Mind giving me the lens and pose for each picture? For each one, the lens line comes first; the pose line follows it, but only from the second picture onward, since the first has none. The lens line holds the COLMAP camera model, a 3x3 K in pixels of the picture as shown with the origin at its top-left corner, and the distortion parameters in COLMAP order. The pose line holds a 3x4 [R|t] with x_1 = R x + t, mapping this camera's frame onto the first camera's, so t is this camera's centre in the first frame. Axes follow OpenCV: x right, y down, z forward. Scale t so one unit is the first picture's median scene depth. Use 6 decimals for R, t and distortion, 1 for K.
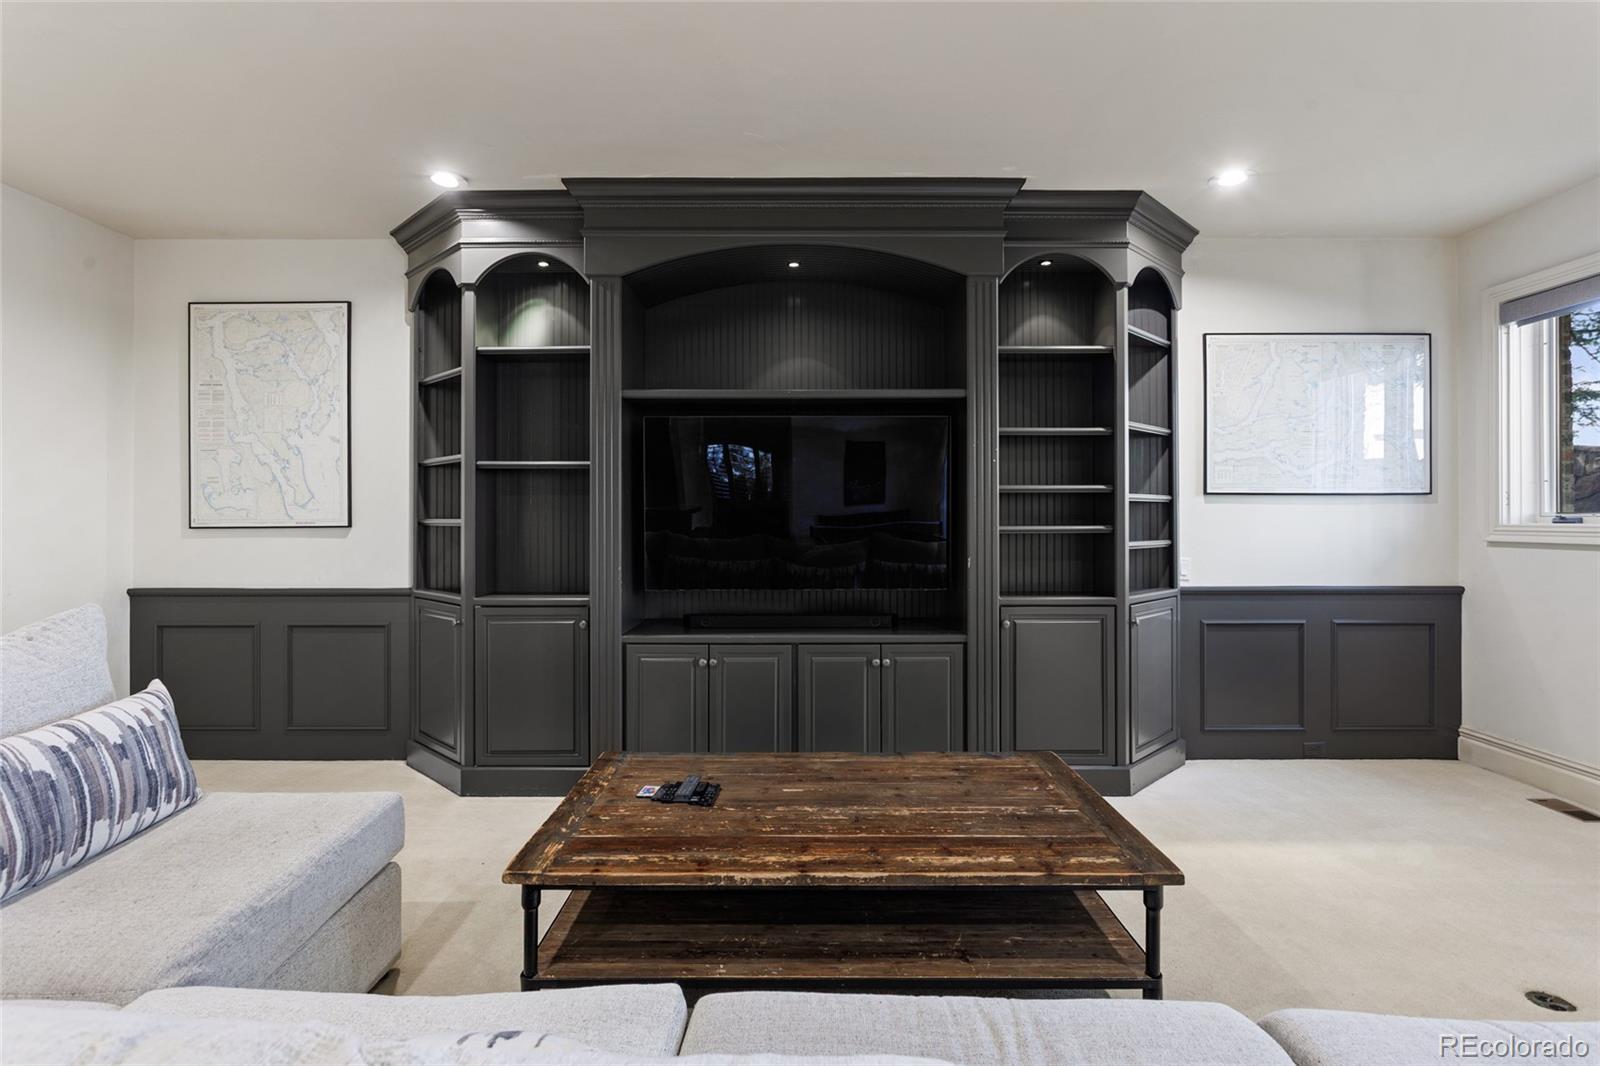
lens RADIAL K [[801.5, 0, 802.0], [0, 801.5, 531.8], [0, 0, 1]] dist [-0.015711, 0.002976]
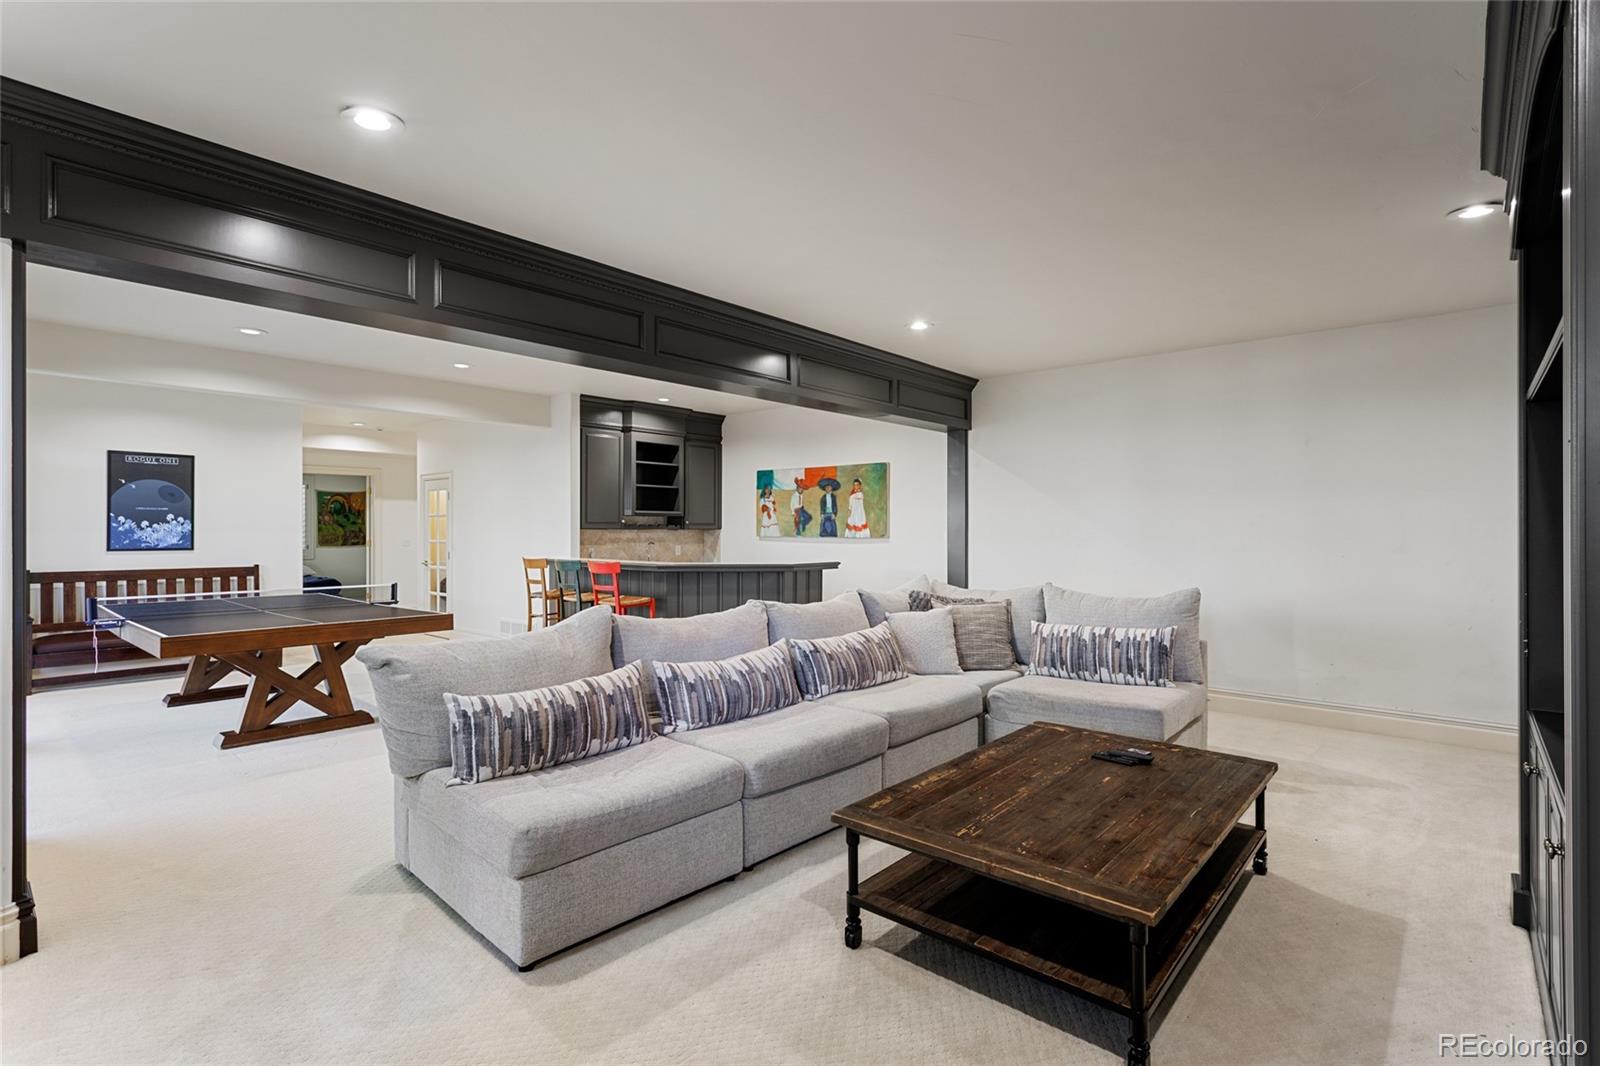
lens RADIAL K [[777.3, 0, 802.1], [0, 777.3, 529.8], [0, 0, 1]] dist [-0.004604, 0.007134]
pose [[-0.653864, 0.001790, -0.756610, 1.266224], [-0.012982, 0.999823, 0.013584, -0.070537], [0.756501, 0.018705, -0.653725, 1.513929]]
